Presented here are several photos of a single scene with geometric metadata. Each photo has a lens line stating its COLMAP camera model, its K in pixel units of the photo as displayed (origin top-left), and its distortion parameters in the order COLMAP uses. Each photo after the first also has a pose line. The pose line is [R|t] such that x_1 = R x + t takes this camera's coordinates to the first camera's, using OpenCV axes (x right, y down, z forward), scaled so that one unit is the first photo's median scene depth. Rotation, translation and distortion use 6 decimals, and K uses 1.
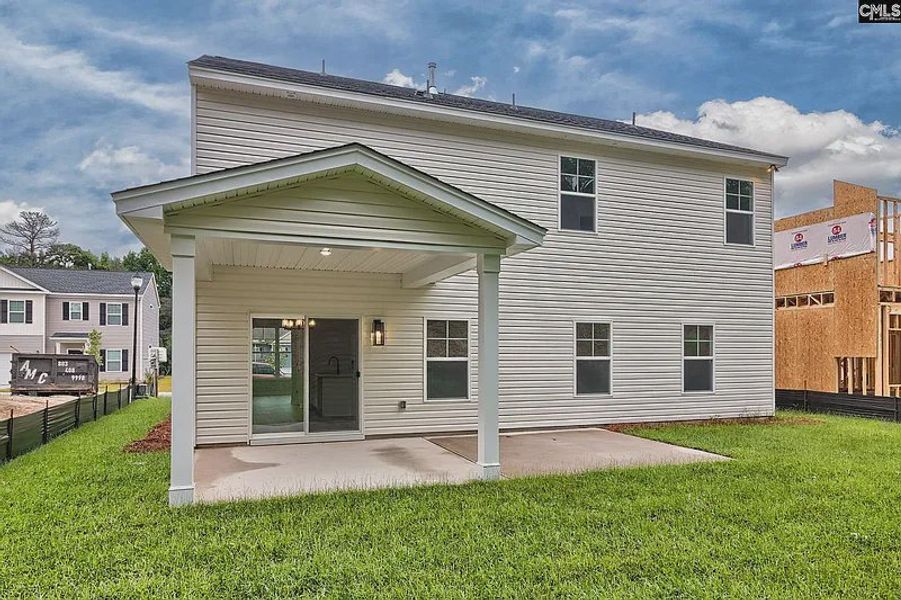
lens RADIAL K [[484.0, 0, 460.3], [0, 484.0, 273.2], [0, 0, 1]] dist [0.005746, 0.000615]
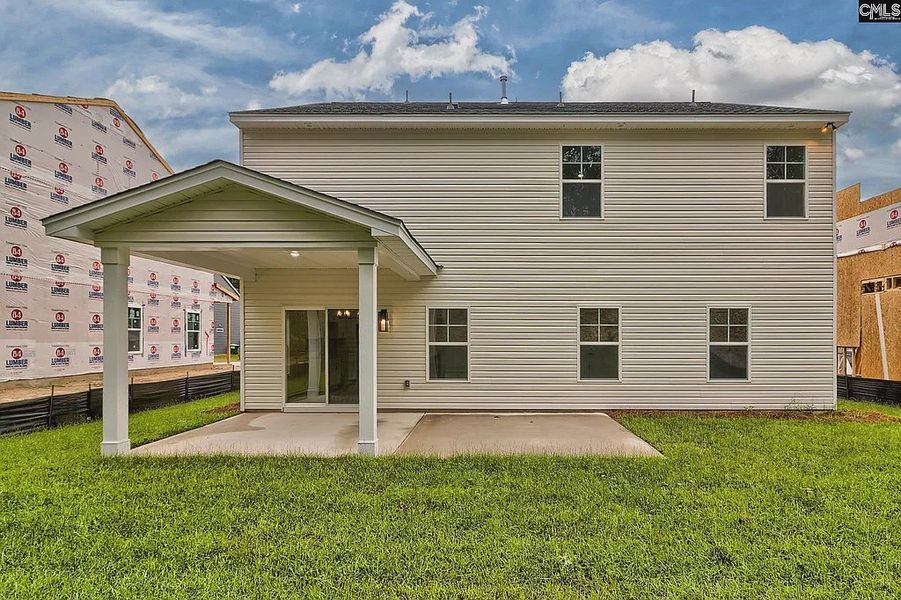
lens RADIAL K [[424.8, 0, 451.0], [0, 424.8, 275.4], [0, 0, 1]] dist [0.001652, 0.000230]
pose [[0.953386, -0.043204, -0.298644, 0.250513], [0.048253, 0.998789, 0.009550, 0.011694], [0.297870, -0.023515, 0.954317, 0.073241]]
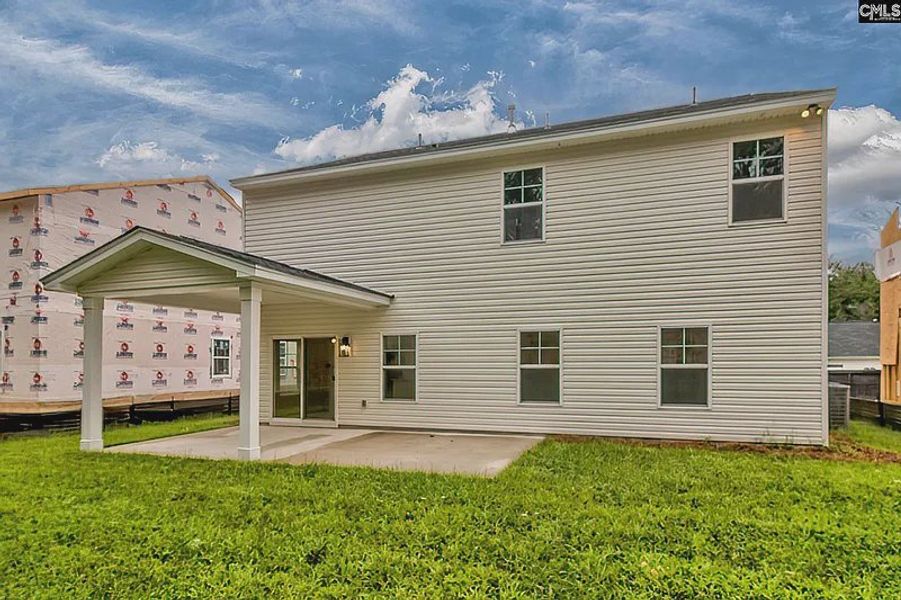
lens RADIAL K [[417.1, 0, 452.1], [0, 417.1, 294.4], [0, 0, 1]] dist [0.012407, 0.000346]
pose [[0.835719, -0.093265, -0.541180, 0.602802], [0.096360, 0.995088, -0.022686, 0.029963], [0.540638, -0.033189, 0.840601, 0.184798]]
